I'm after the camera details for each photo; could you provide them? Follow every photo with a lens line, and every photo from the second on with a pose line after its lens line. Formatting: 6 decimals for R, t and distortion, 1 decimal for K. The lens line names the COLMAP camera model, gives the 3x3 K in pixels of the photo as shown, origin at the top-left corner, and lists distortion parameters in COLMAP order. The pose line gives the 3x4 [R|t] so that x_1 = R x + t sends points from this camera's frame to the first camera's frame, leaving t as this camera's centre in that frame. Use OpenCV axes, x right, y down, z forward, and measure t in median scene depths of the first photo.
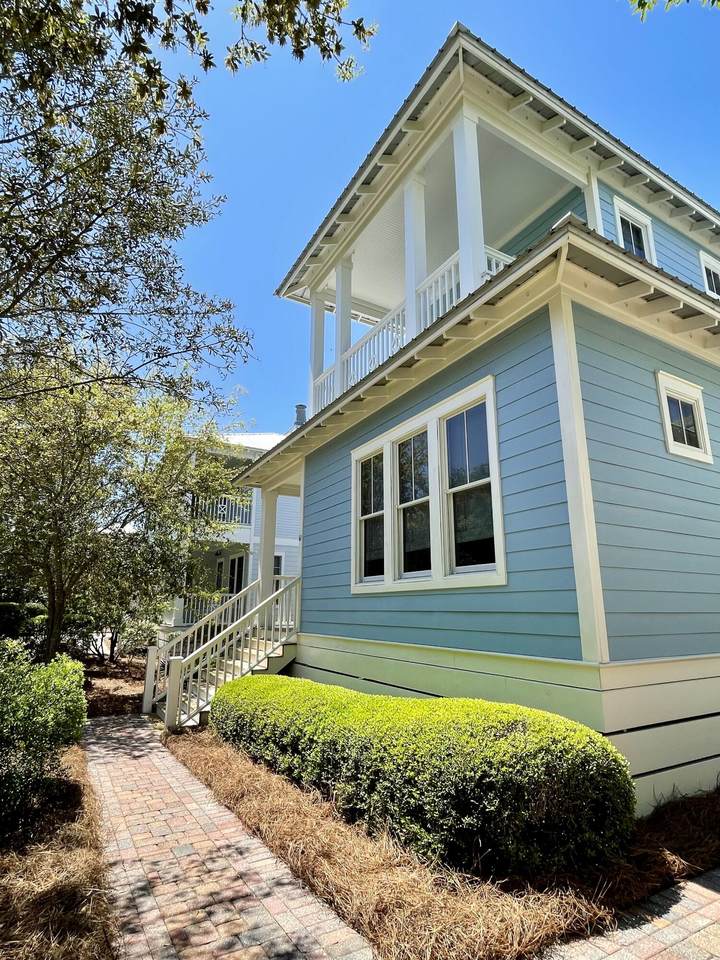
lens RADIAL K [[504.1, 0, 358.1], [0, 504.1, 481.7], [0, 0, 1]] dist [0.001214, 0.000877]
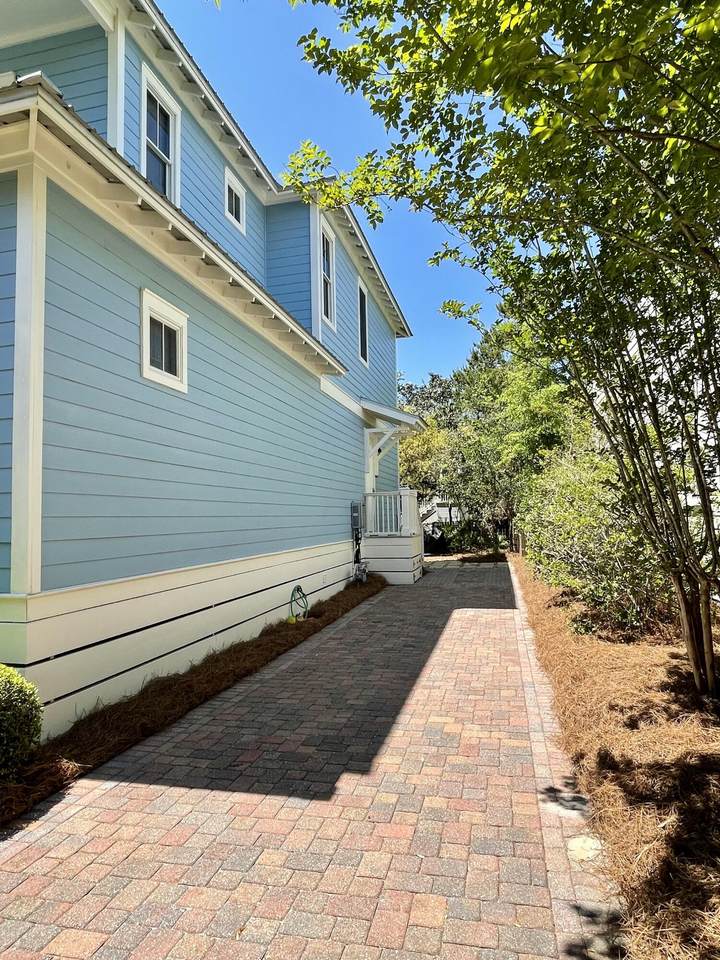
lens RADIAL K [[595.0, 0, 357.8], [0, 595.0, 477.6], [0, 0, 1]] dist [-0.002826, 0.000294]
pose [[0.688744, 0.030028, 0.724382, 0.085000], [-0.151628, 0.983012, 0.103419, -0.054115], [-0.708971, -0.181066, 0.681597, -0.131955]]
